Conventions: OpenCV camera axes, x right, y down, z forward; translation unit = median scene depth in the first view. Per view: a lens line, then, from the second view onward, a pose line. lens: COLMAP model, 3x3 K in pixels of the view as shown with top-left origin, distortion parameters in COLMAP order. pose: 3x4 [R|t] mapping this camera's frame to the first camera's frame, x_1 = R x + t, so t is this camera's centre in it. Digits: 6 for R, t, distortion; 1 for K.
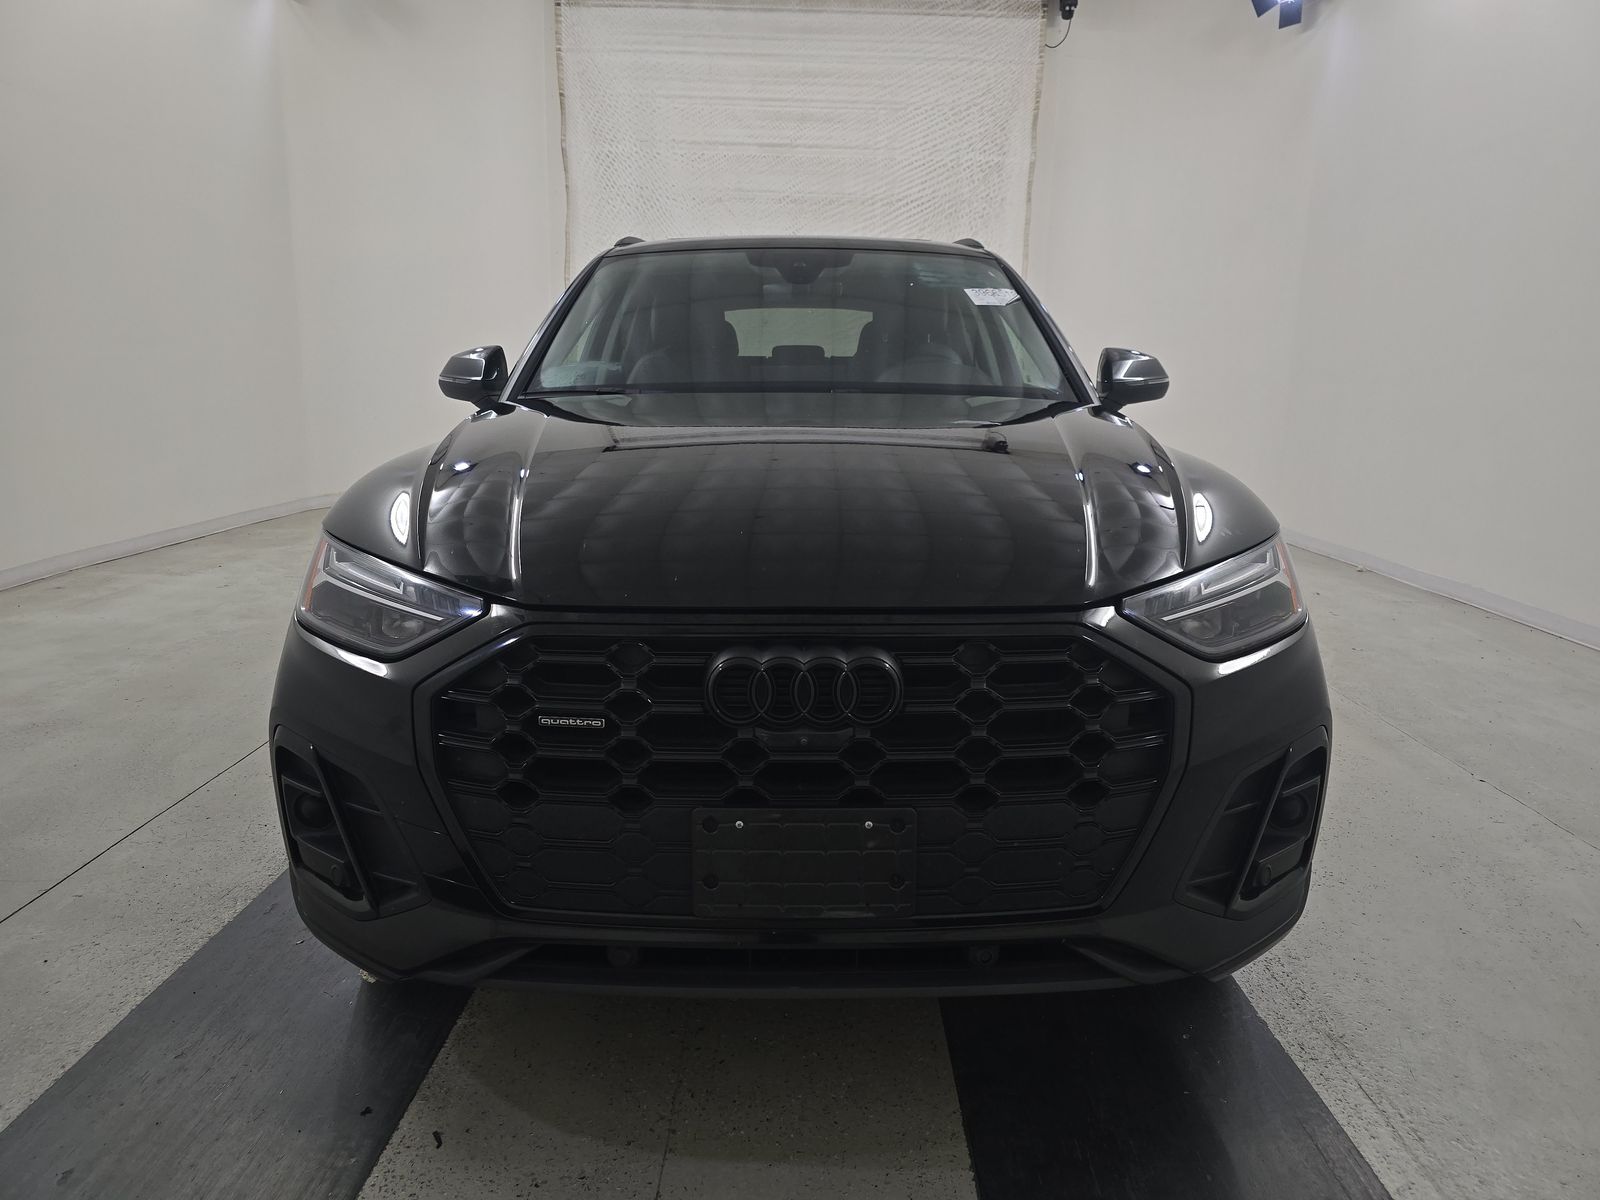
lens RADIAL K [[1068.6, 0, 800.2], [0, 1068.6, 598.9], [0, 0, 1]] dist [0.017400, -0.022078]
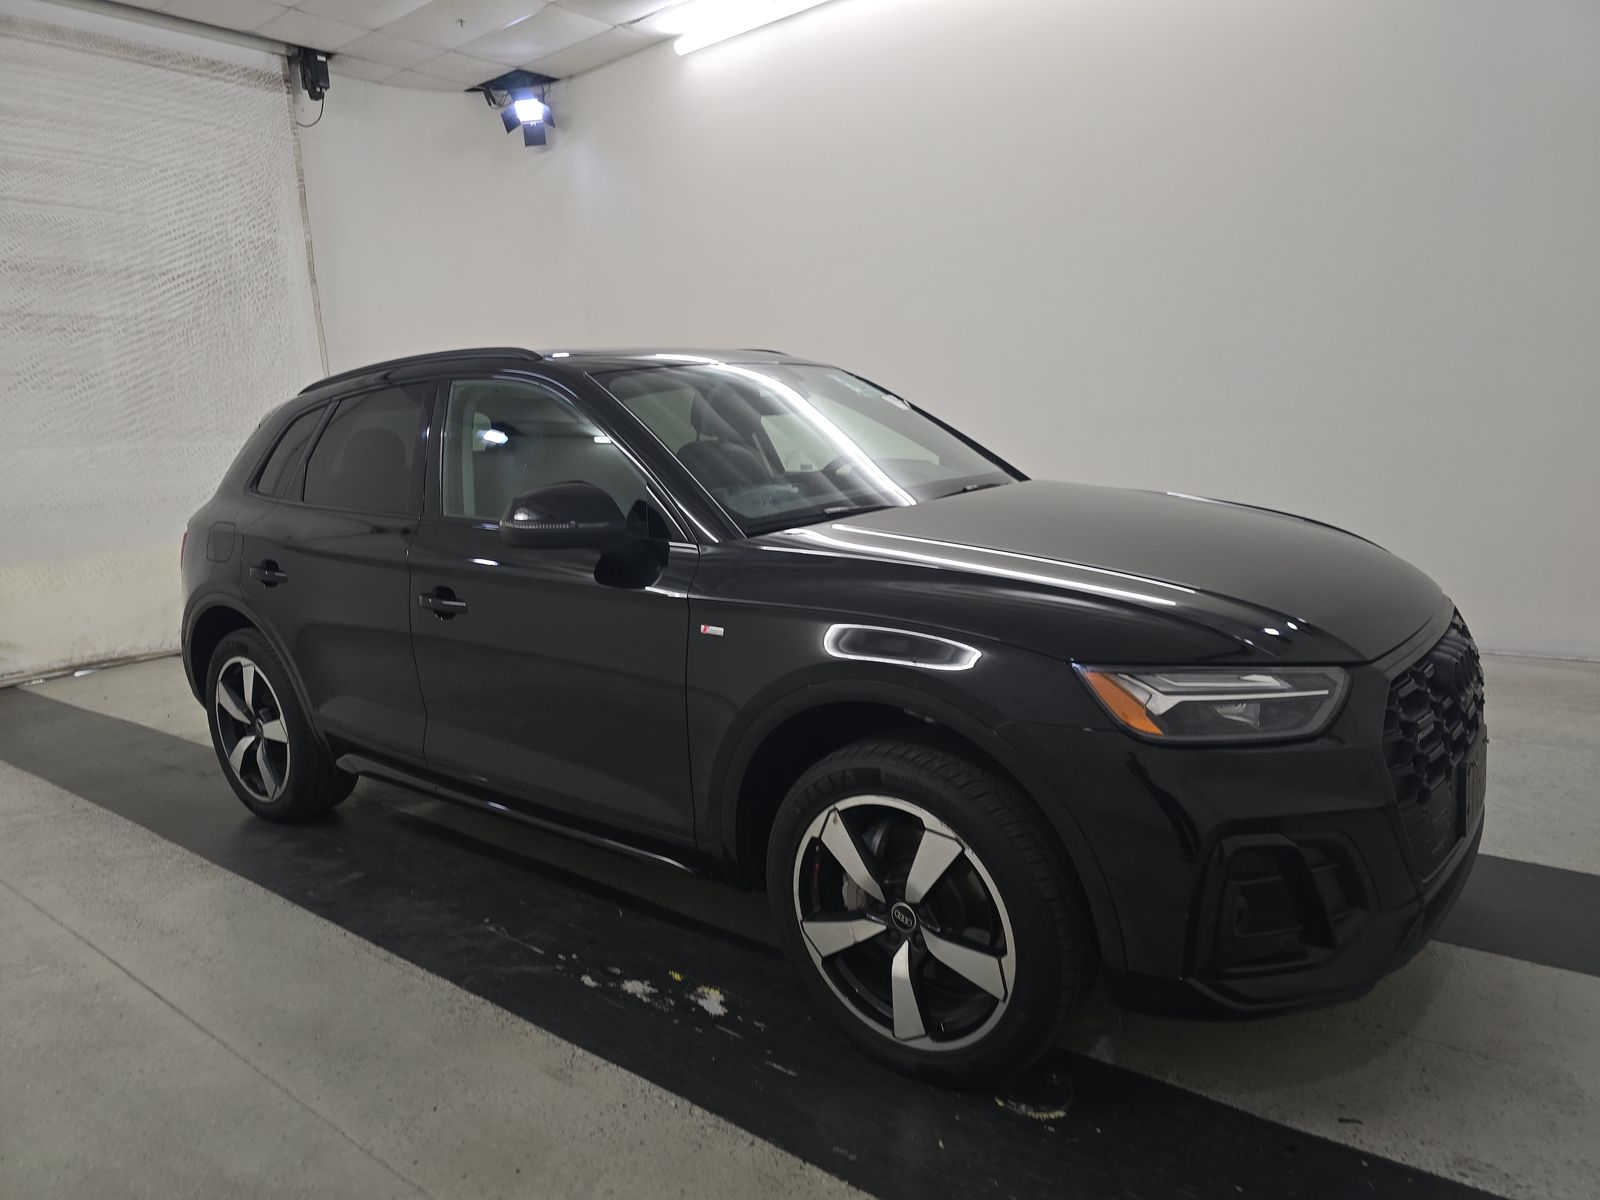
lens RADIAL K [[1068.6, 0, 802.9], [0, 1068.6, 601.2], [0, 0, 1]] dist [0.017400, -0.022078]
pose [[0.642599, -0.171766, 0.746701, -0.265017], [0.208561, 0.976962, 0.045249, -0.049411], [-0.737271, 0.126655, 0.663619, 0.088666]]
